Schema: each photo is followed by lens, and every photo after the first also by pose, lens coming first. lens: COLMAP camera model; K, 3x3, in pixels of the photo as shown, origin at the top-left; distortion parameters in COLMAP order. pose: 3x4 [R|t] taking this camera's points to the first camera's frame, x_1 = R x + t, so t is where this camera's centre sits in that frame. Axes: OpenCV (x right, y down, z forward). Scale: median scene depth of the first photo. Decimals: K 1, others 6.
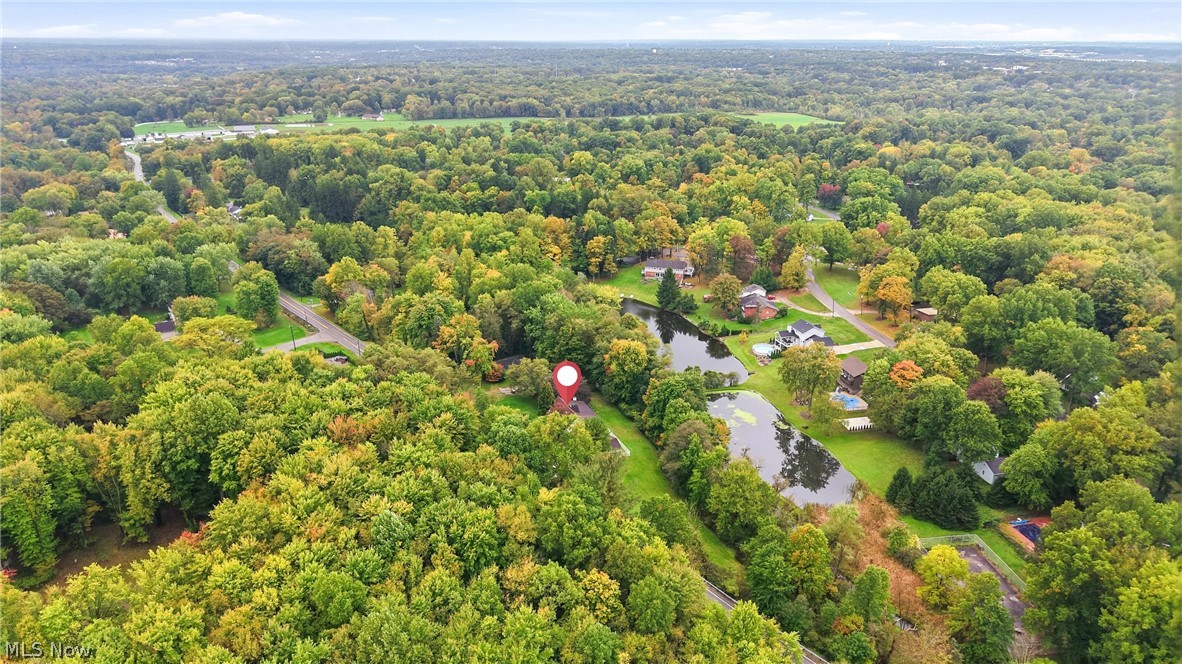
lens RADIAL K [[825.7, 0, 591.0], [0, 825.7, 332.0], [0, 0, 1]] dist [0.274549, -0.361102]
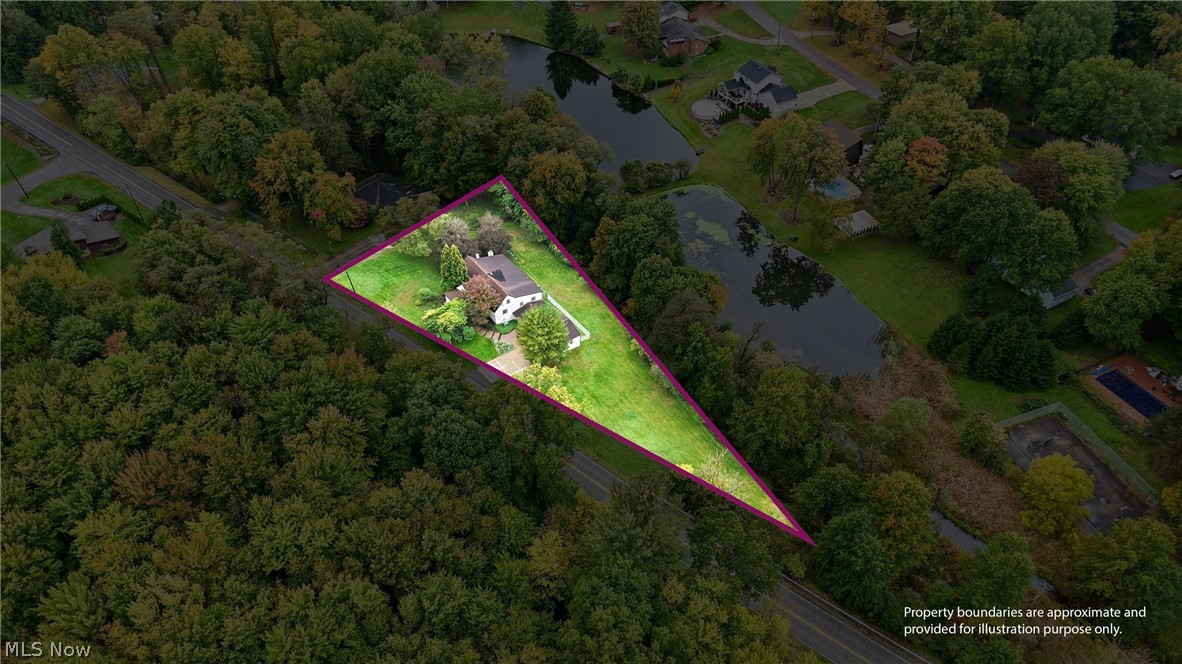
lens RADIAL K [[807.6, 0, 587.1], [0, 807.6, 335.5], [0, 0, 1]] dist [0.076792, -0.056974]
pose [[0.974075, -0.159127, 0.160797, -0.053312], [0.083253, 0.913055, 0.399248, -0.104836], [-0.210348, -0.375511, 0.902632, 0.312426]]
